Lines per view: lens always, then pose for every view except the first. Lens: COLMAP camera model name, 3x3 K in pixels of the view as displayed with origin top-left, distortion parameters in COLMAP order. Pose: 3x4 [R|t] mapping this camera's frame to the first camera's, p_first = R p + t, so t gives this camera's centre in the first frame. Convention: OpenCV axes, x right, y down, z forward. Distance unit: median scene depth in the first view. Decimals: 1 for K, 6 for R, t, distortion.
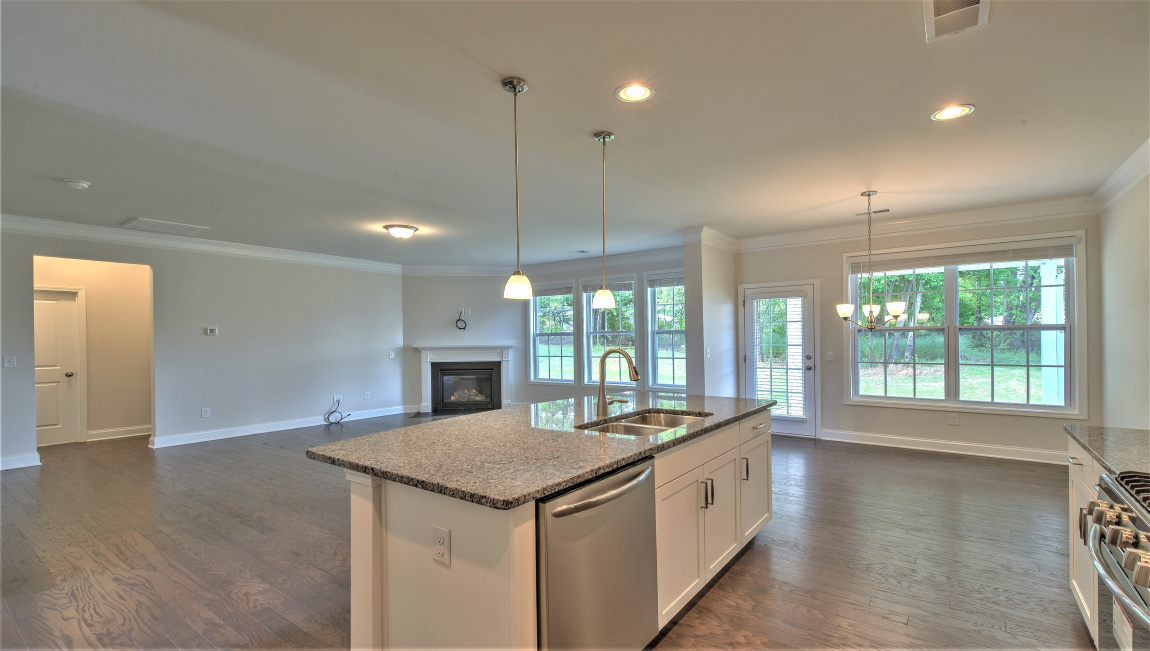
lens RADIAL K [[490.9, 0, 579.9], [0, 490.9, 337.7], [0, 0, 1]] dist [-0.004150, -0.000857]
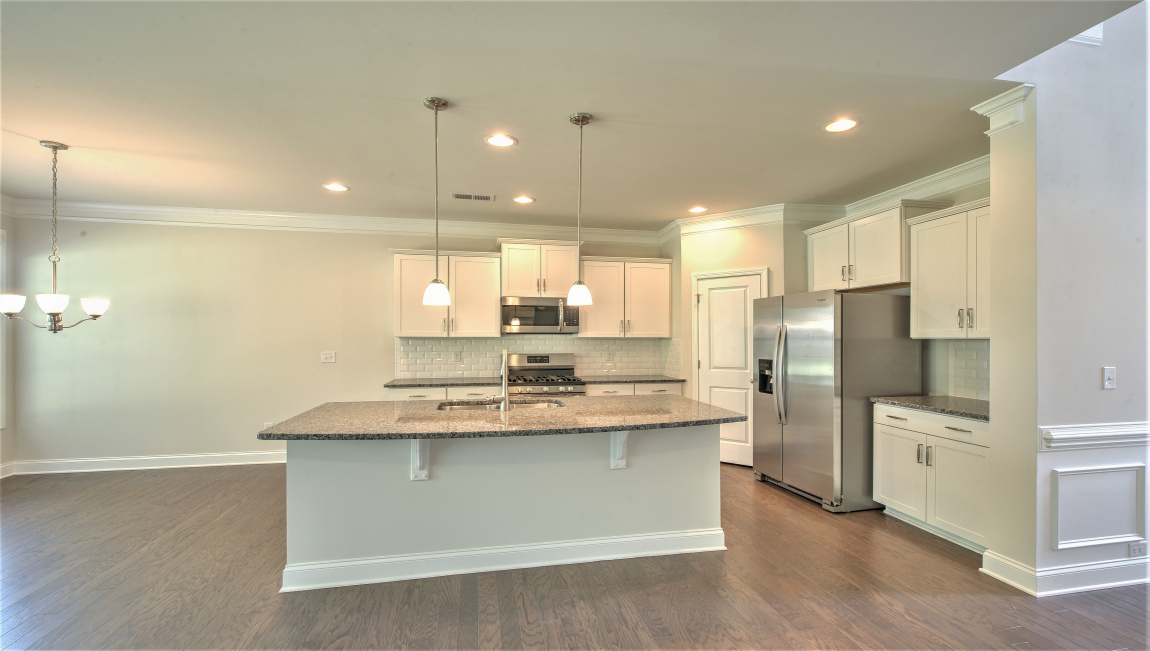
lens RADIAL K [[490.9, 0, 576.1], [0, 490.9, 337.3], [0, 0, 1]] dist [-0.004150, -0.000857]
pose [[-0.741354, 0.007986, 0.671066, -0.322723], [0.004059, 0.999964, -0.007416, 0.000303], [-0.671102, -0.002774, -0.741360, 0.705480]]
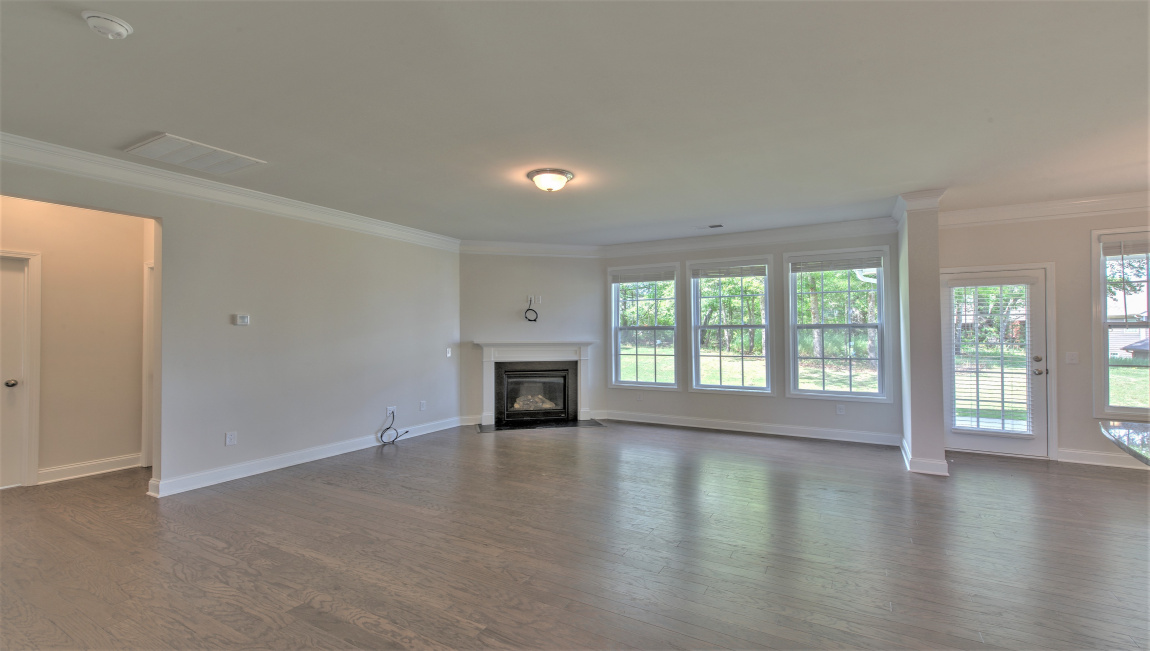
lens RADIAL K [[490.9, 0, 569.6], [0, 490.9, 327.8], [0, 0, 1]] dist [-0.004150, -0.000857]
pose [[0.995260, 0.007382, 0.096967, -0.360534], [-0.006619, 0.999945, -0.008191, 0.000600], [-0.097022, 0.007510, 0.995254, 0.270903]]
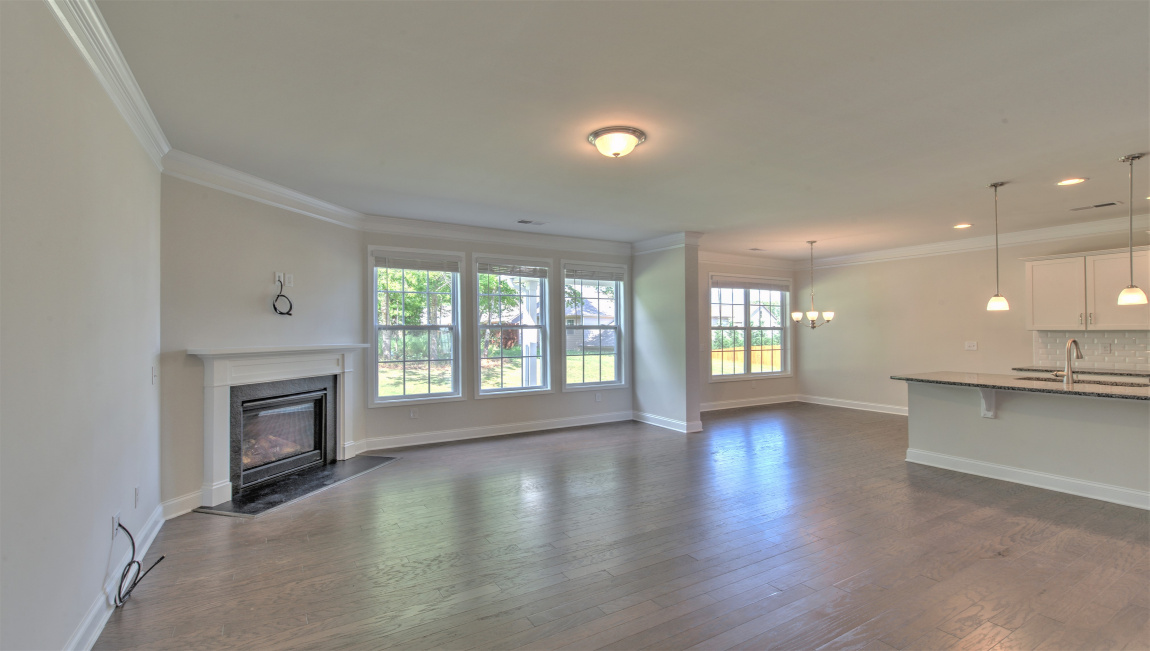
lens RADIAL K [[490.9, 0, 579.5], [0, 490.9, 322.8], [0, 0, 1]] dist [-0.004150, -0.000857]
pose [[0.400447, 0.024992, 0.915979, -0.789527], [-0.002523, 0.999654, -0.026173, 0.005299], [-0.916317, 0.008170, 0.400371, 0.731856]]
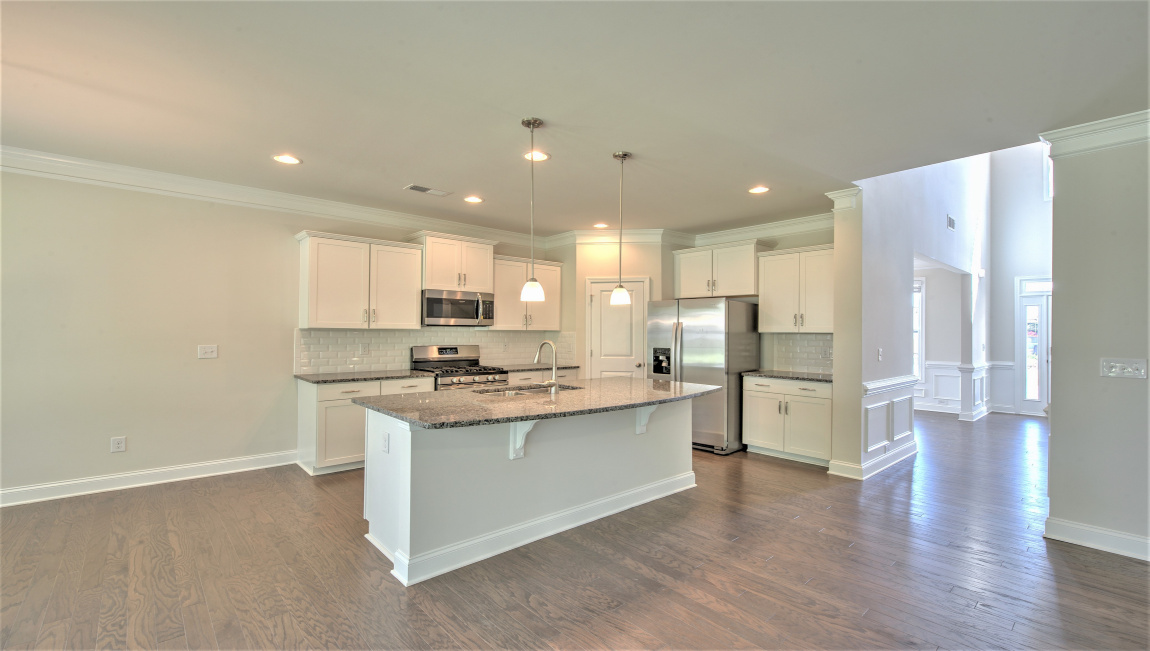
lens RADIAL K [[490.9, 0, 563.9], [0, 490.9, 327.2], [0, 0, 1]] dist [-0.004150, -0.000857]
pose [[-0.973451, 0.002455, 0.228884, -0.100010], [-0.000245, 0.999931, -0.011768, -0.000099], [-0.228897, -0.011512, -0.973383, 0.919659]]
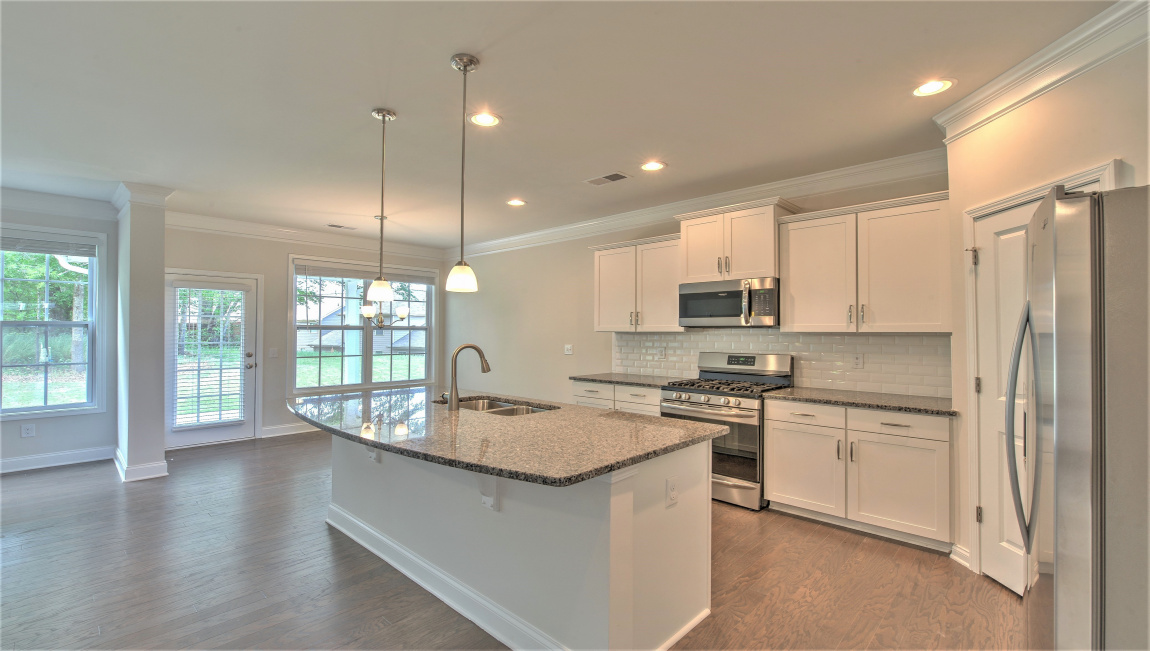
lens RADIAL K [[490.9, 0, 577.8], [0, 490.9, 322.4], [0, 0, 1]] dist [-0.004150, -0.000857]
pose [[0.122853, 0.030680, 0.991951, -0.378868], [-0.006146, 0.999526, -0.030153, 0.001775], [-0.992406, -0.002392, 0.122983, 0.250620]]
